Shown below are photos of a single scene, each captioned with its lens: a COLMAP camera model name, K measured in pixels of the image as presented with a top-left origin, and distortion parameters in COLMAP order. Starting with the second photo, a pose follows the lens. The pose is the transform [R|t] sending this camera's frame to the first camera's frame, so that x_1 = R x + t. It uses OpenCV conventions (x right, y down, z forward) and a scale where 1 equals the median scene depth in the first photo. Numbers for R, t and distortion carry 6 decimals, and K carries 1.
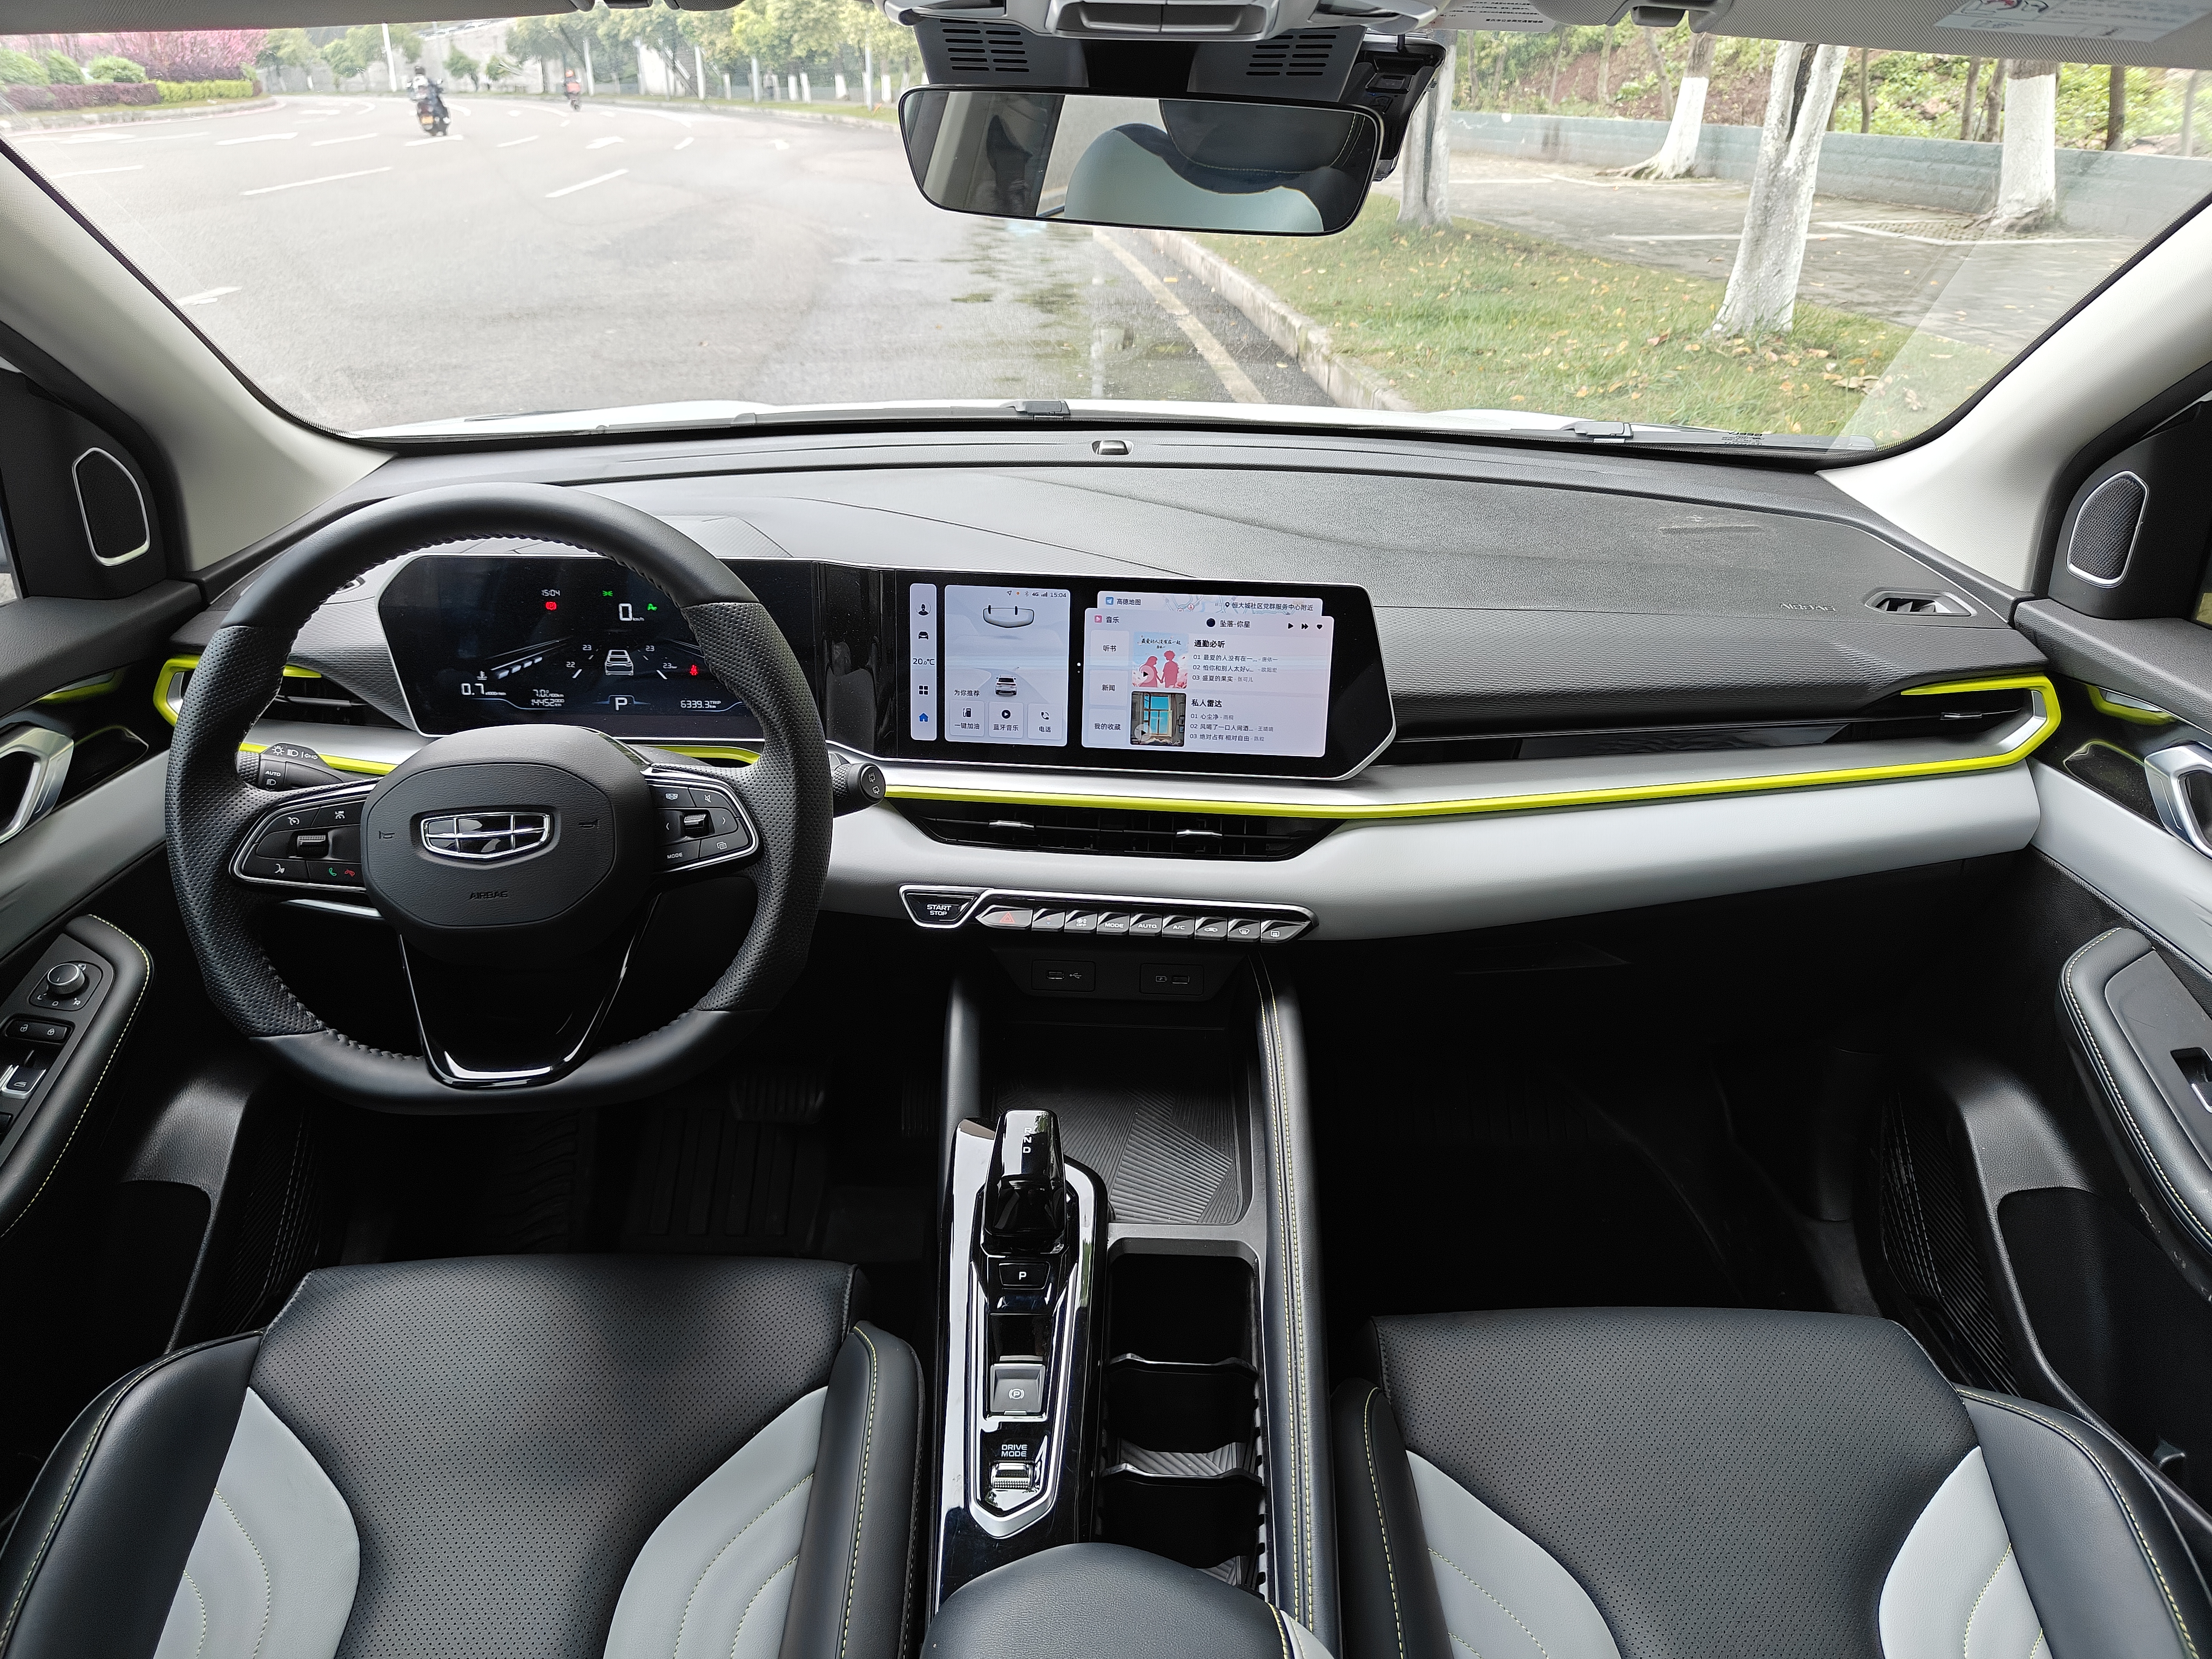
lens RADIAL K [[1550.8, 0, 1106.0], [0, 1550.8, 829.5], [0, 0, 1]] dist [0.009592, 0.001199]
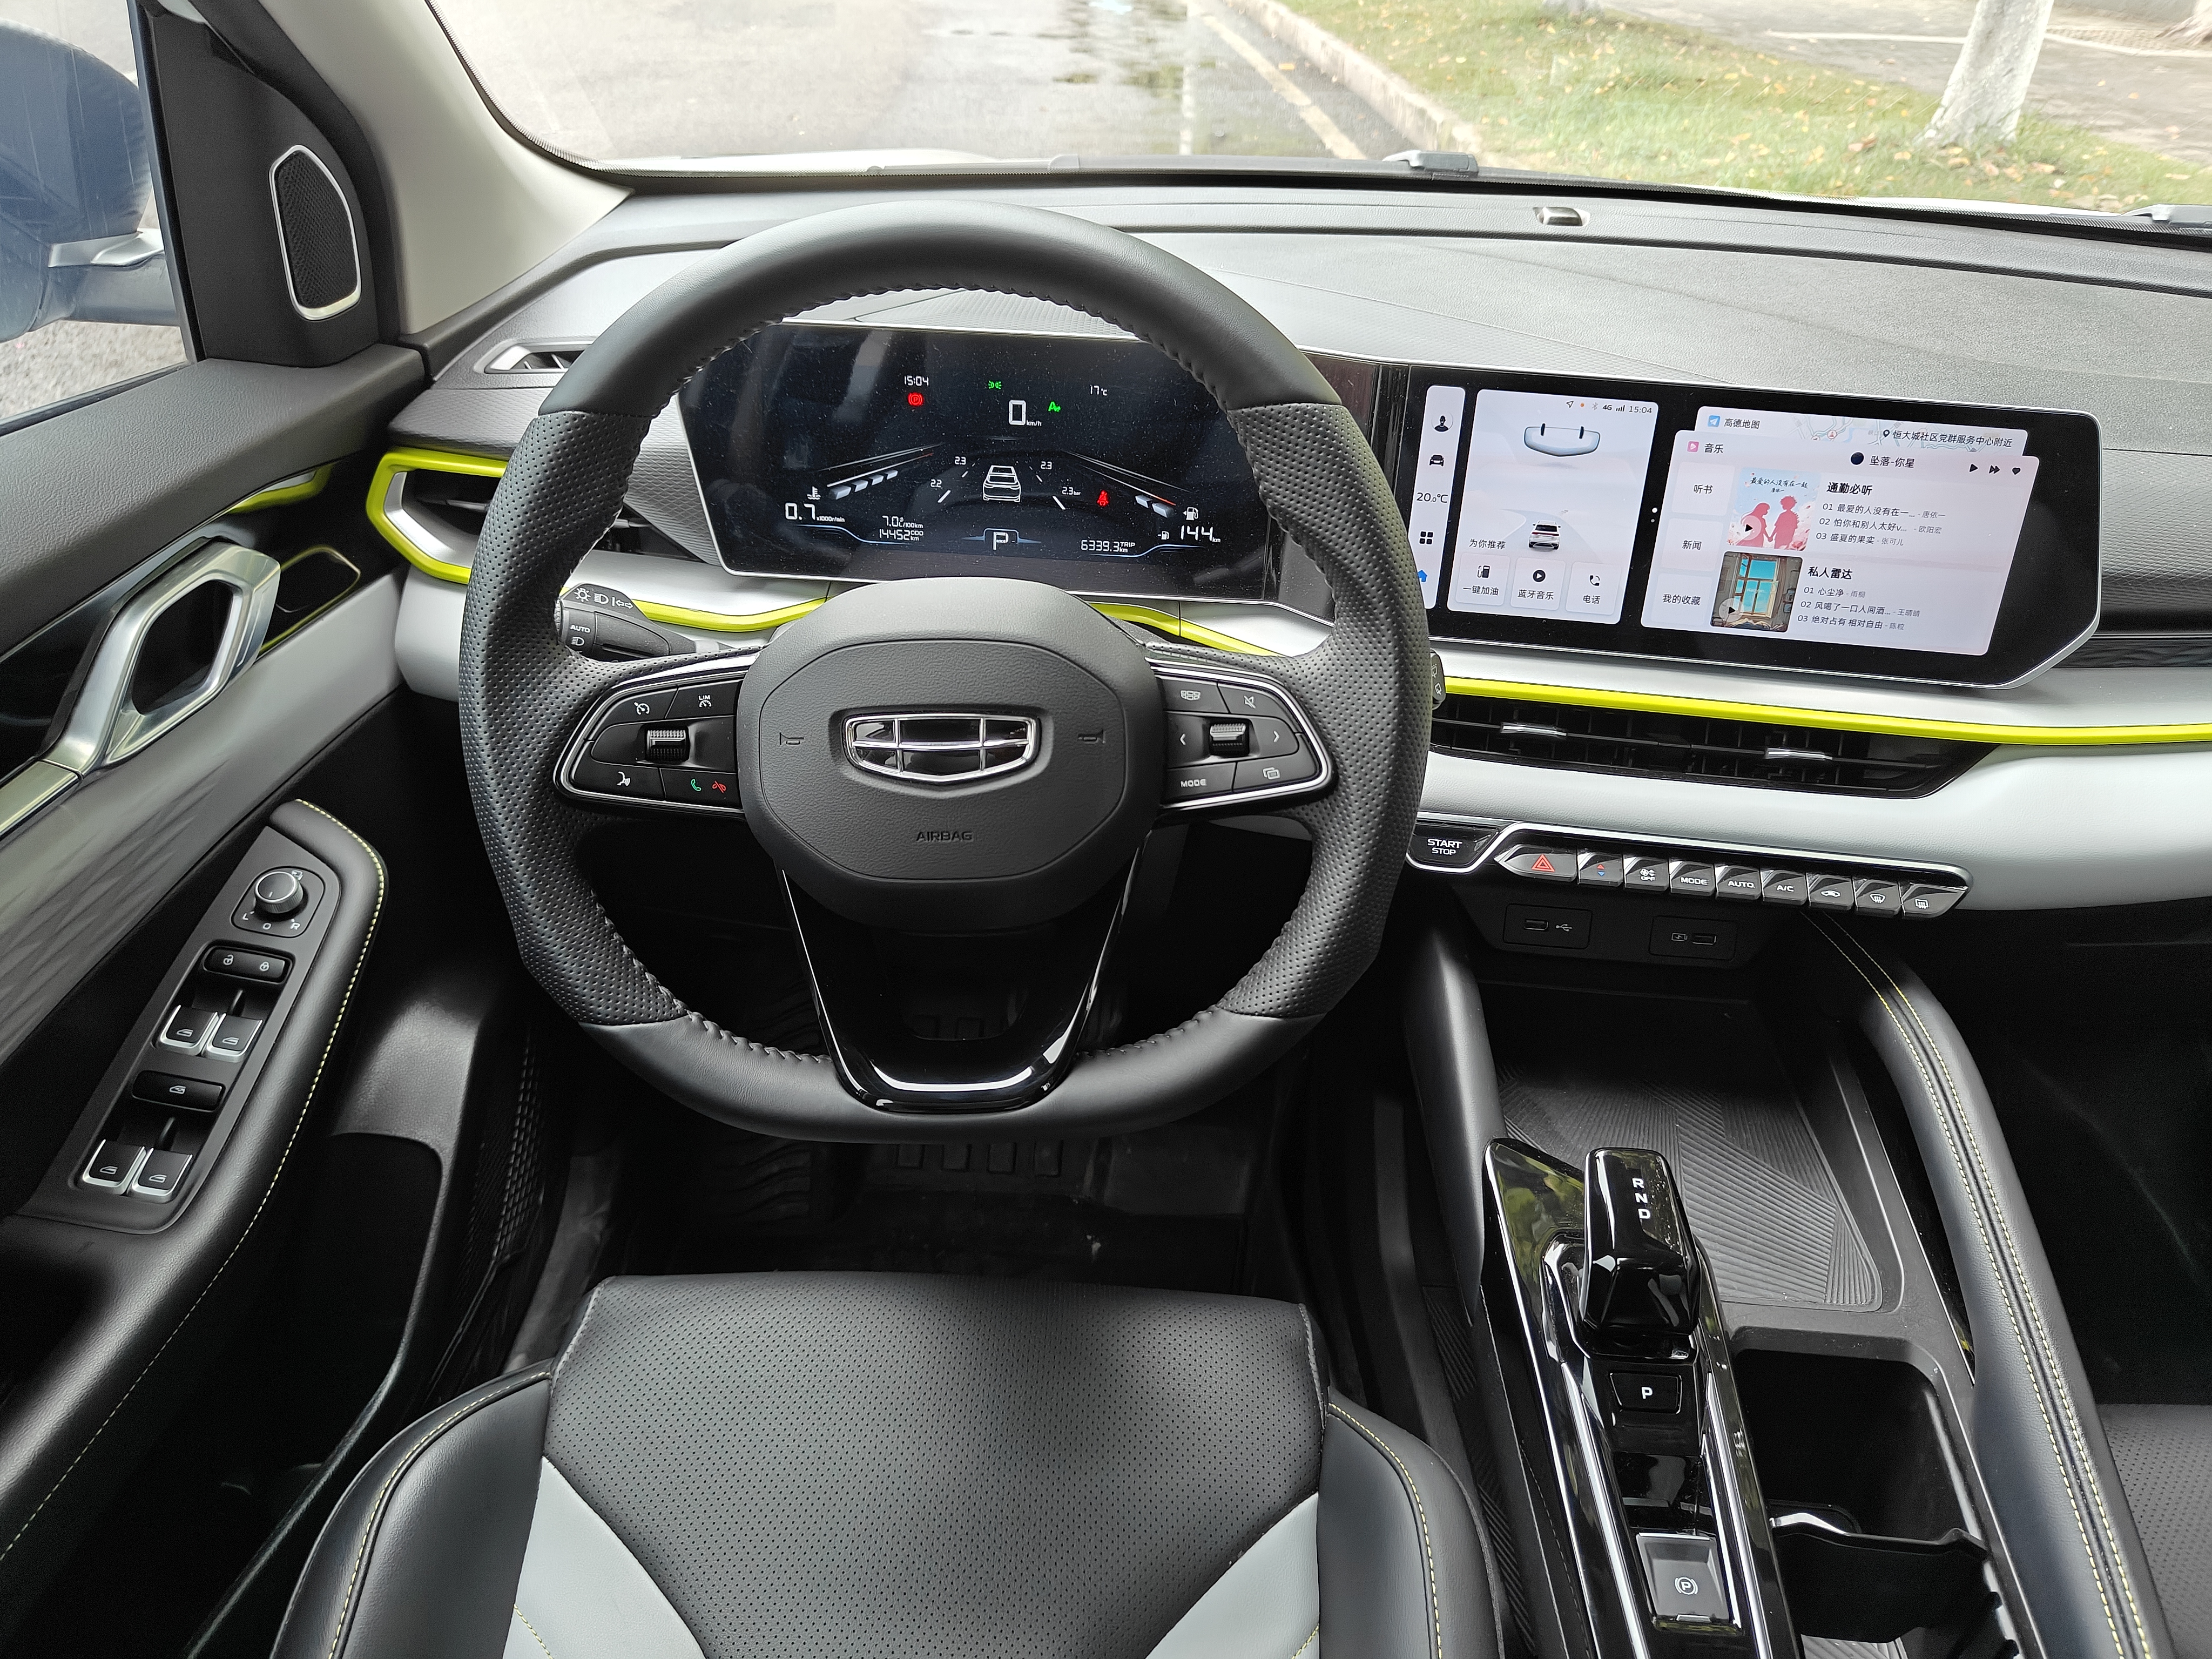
lens RADIAL K [[1566.8, 0, 1106.0], [0, 1566.8, 829.5], [0, 0, 1]] dist [0.011127, -0.005999]
pose [[0.998678, 0.045211, -0.024446, -0.242642], [-0.042259, 0.993018, 0.110138, -0.029829], [0.029255, -0.108959, 0.993616, 0.258048]]
